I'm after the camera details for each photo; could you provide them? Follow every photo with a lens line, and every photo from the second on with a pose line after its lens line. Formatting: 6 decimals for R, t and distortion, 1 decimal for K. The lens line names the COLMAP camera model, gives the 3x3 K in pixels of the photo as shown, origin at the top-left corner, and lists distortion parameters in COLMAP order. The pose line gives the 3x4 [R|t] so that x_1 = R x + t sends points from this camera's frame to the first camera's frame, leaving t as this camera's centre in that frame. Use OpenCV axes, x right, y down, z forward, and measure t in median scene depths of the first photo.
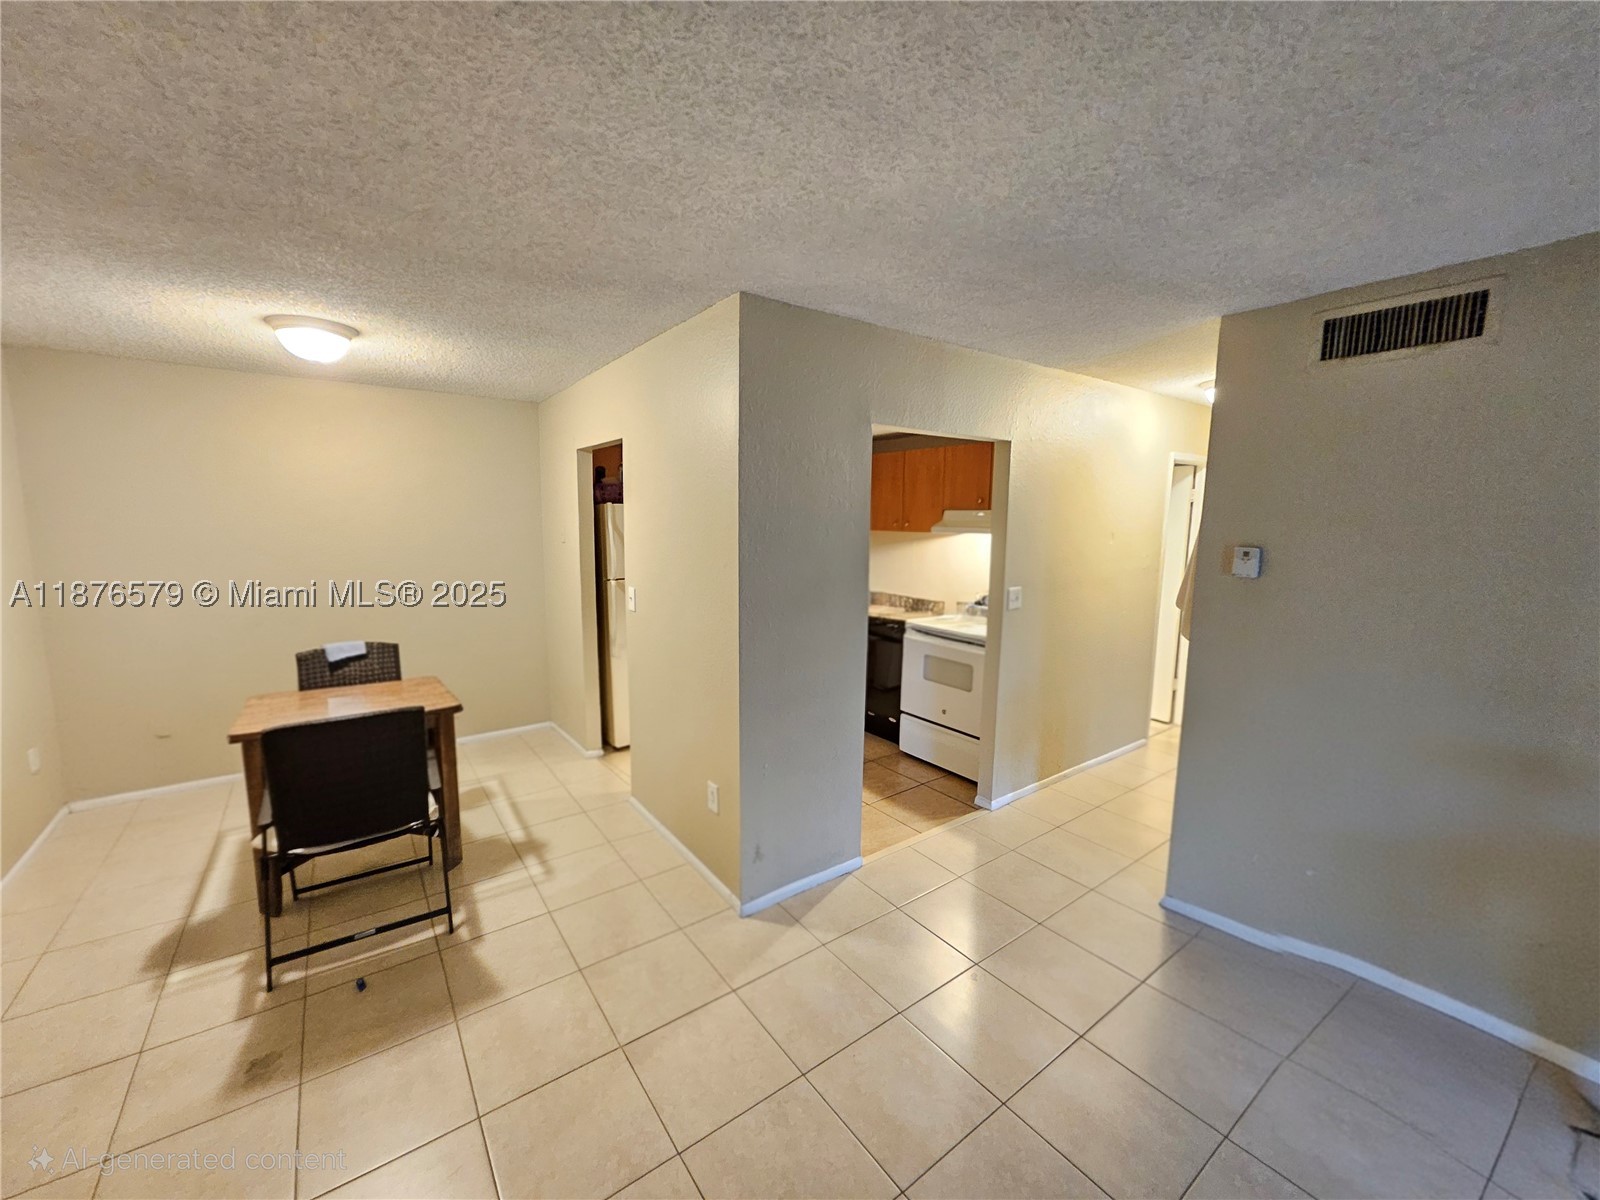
lens RADIAL K [[624.6, 0, 796.8], [0, 624.6, 586.7], [0, 0, 1]] dist [-0.009100, -0.000022]
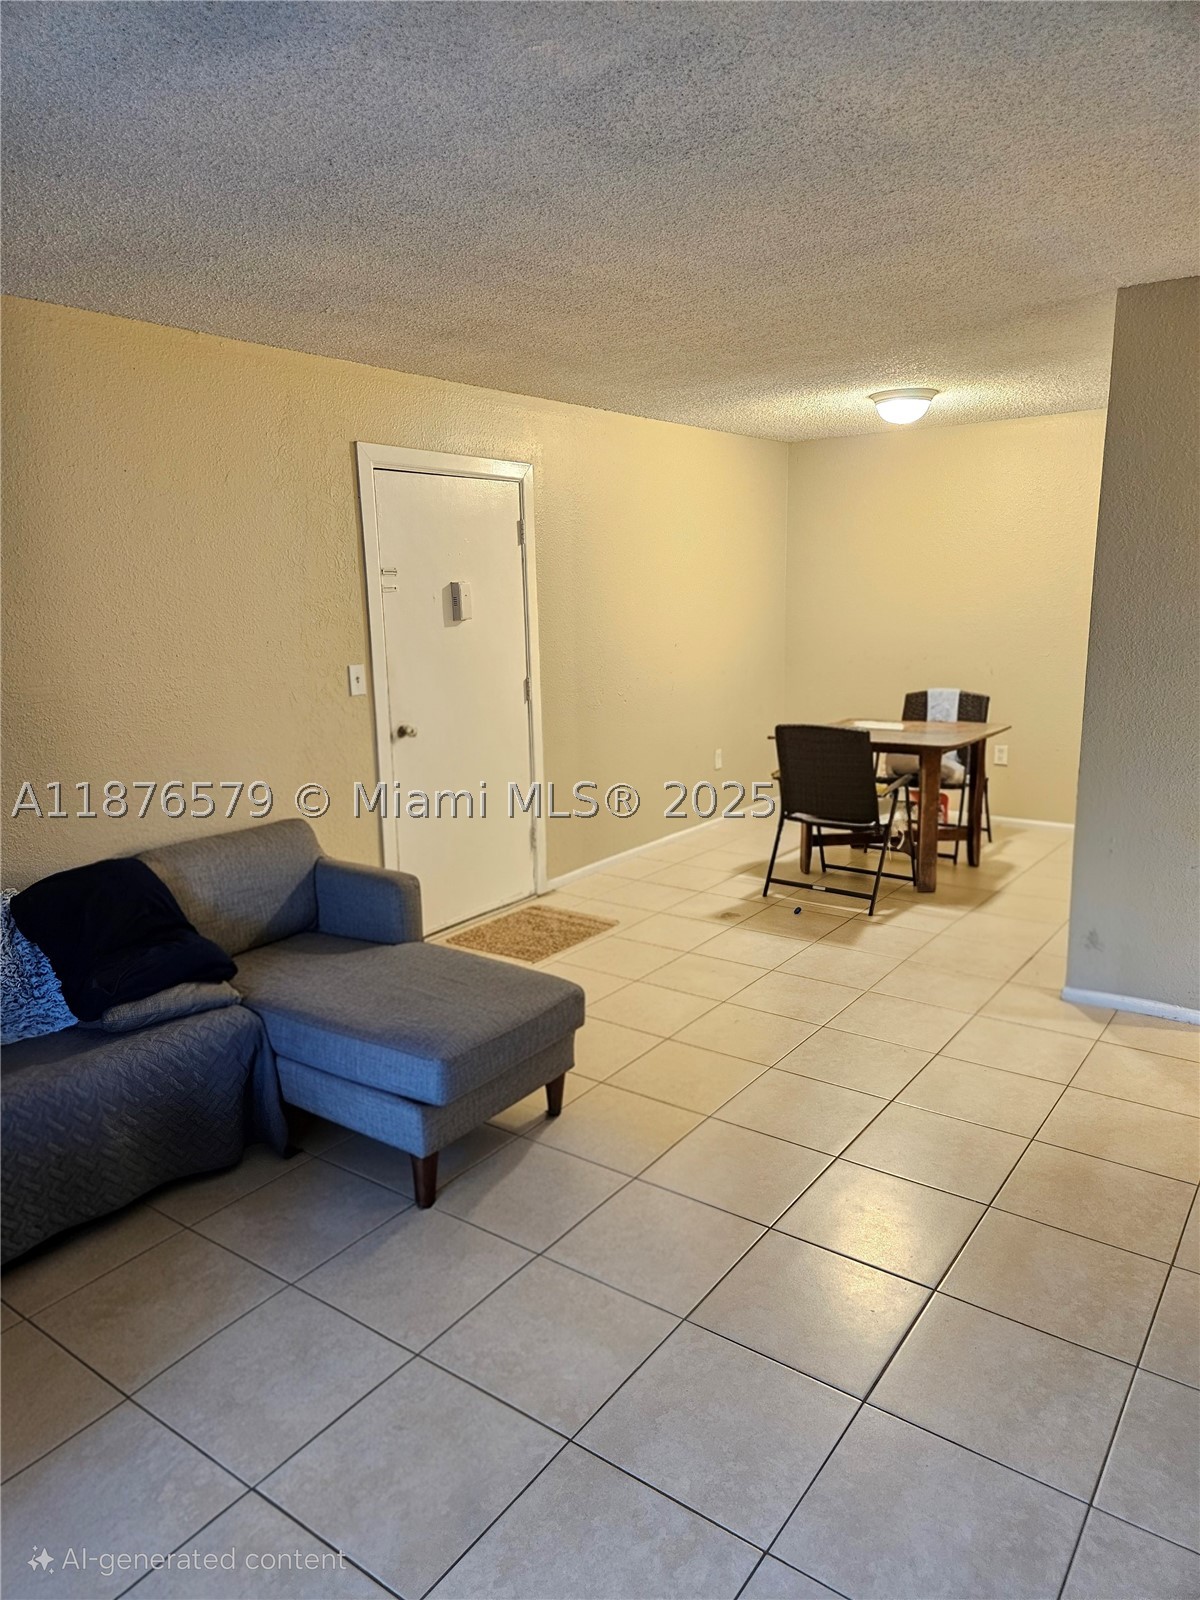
lens RADIAL K [[1080.9, 0, 598.4], [0, 1080.9, 804.4], [0, 0, 1]] dist [0.078111, 0.001945]
pose [[0.307651, 0.173896, -0.935474, 1.217685], [-0.064669, 0.984706, 0.161780, 0.032070], [0.949299, 0.010724, 0.314191, -0.173624]]
